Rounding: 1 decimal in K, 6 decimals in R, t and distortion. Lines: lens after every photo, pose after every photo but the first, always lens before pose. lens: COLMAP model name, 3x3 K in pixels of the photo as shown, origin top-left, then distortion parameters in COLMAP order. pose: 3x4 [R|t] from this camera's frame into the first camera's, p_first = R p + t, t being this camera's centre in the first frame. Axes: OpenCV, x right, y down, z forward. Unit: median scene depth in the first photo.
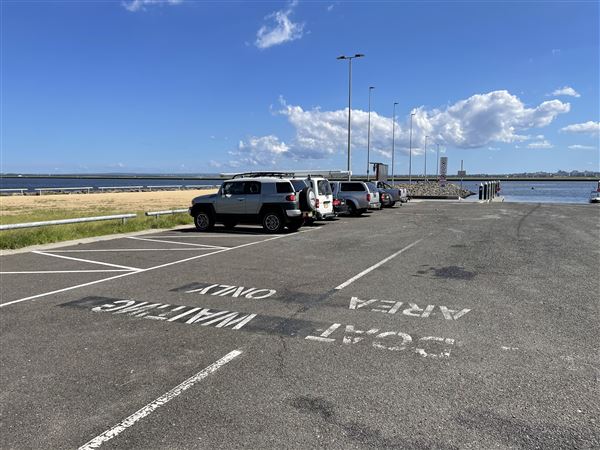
lens RADIAL K [[432.3, 0, 300.0], [0, 432.3, 225.0], [0, 0, 1]] dist [0.045957, -0.052410]
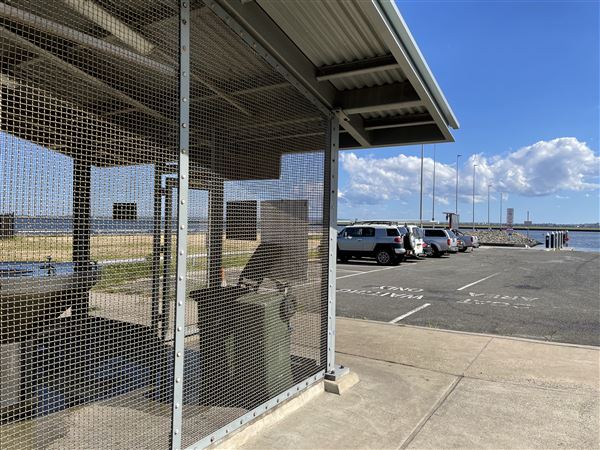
lens RADIAL K [[432.3, 0, 300.0], [0, 432.3, 225.0], [0, 0, 1]] dist [0.045957, -0.052410]
pose [[0.992025, 0.018707, -0.124645, -0.108780], [-0.031543, 0.994302, -0.101823, 0.027450], [0.122030, 0.104943, 0.986963, -0.275372]]
